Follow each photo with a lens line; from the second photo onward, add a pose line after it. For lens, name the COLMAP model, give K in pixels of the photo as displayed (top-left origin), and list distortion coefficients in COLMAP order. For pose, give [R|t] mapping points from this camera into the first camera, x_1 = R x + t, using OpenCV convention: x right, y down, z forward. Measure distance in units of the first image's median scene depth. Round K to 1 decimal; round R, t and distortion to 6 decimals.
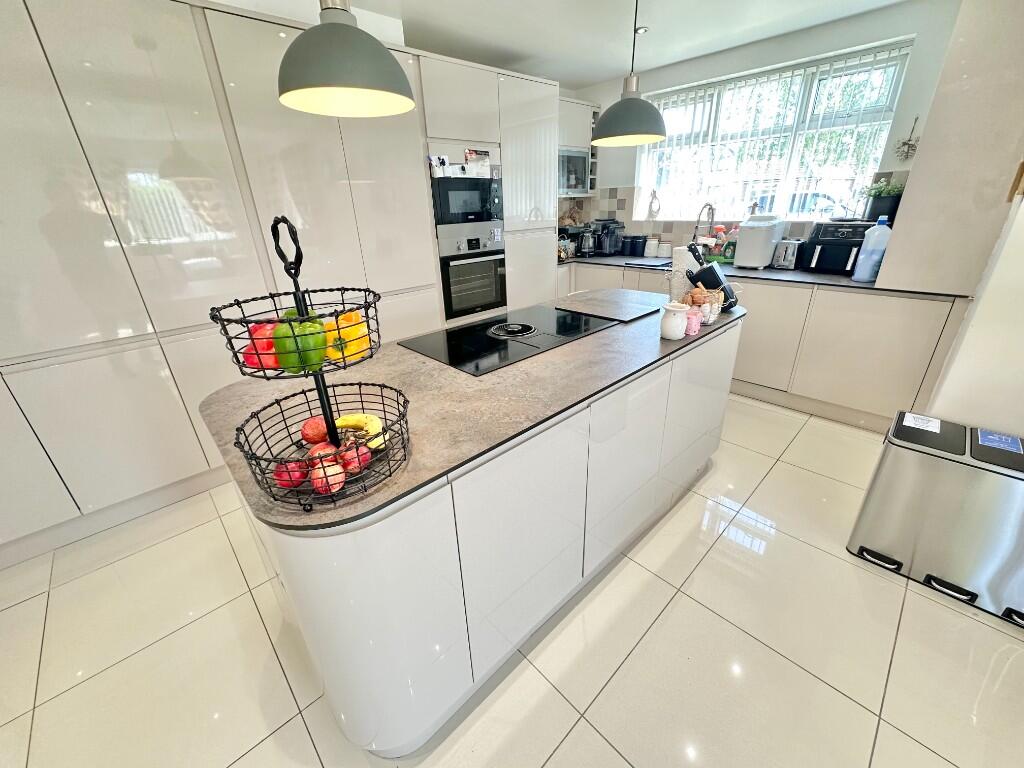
lens RADIAL K [[409.4, 0, 516.1], [0, 409.4, 383.2], [0, 0, 1]] dist [-0.001090, 0.000007]
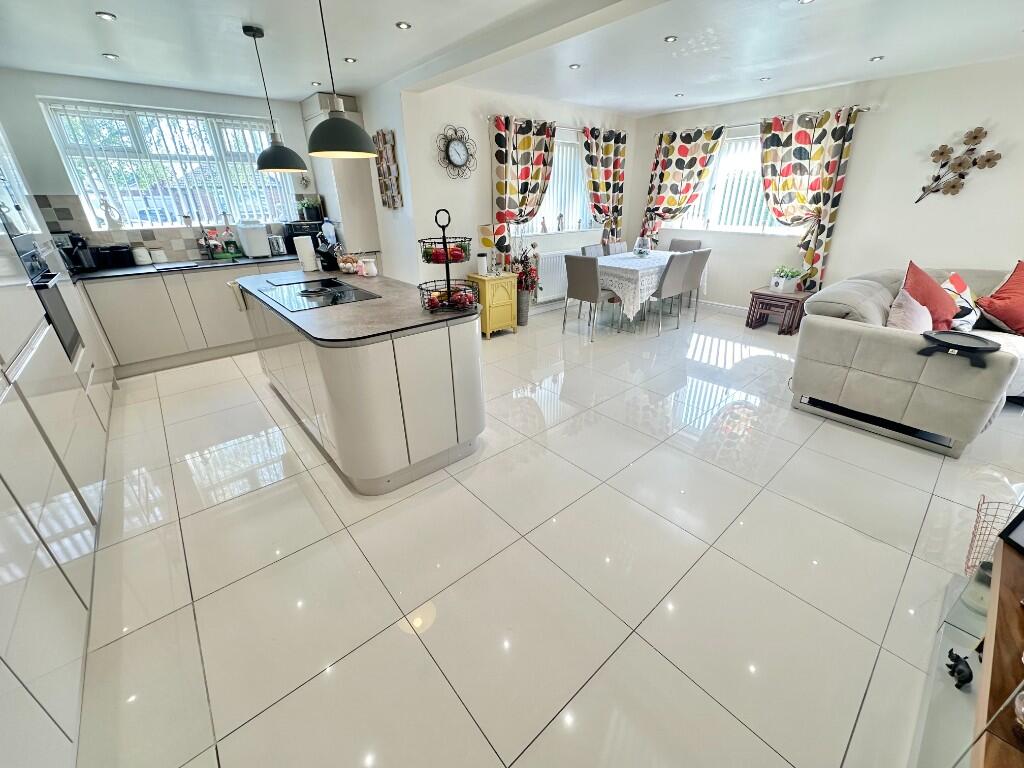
lens RADIAL K [[409.4, 0, 516.1], [0, 409.4, 383.2], [0, 0, 1]] dist [-0.001090, 0.000007]
pose [[0.044273, -0.383696, 0.922398, -0.879363], [0.410784, 0.848629, 0.333293, -0.022704], [-0.910657, 0.364151, 0.195187, 0.083732]]
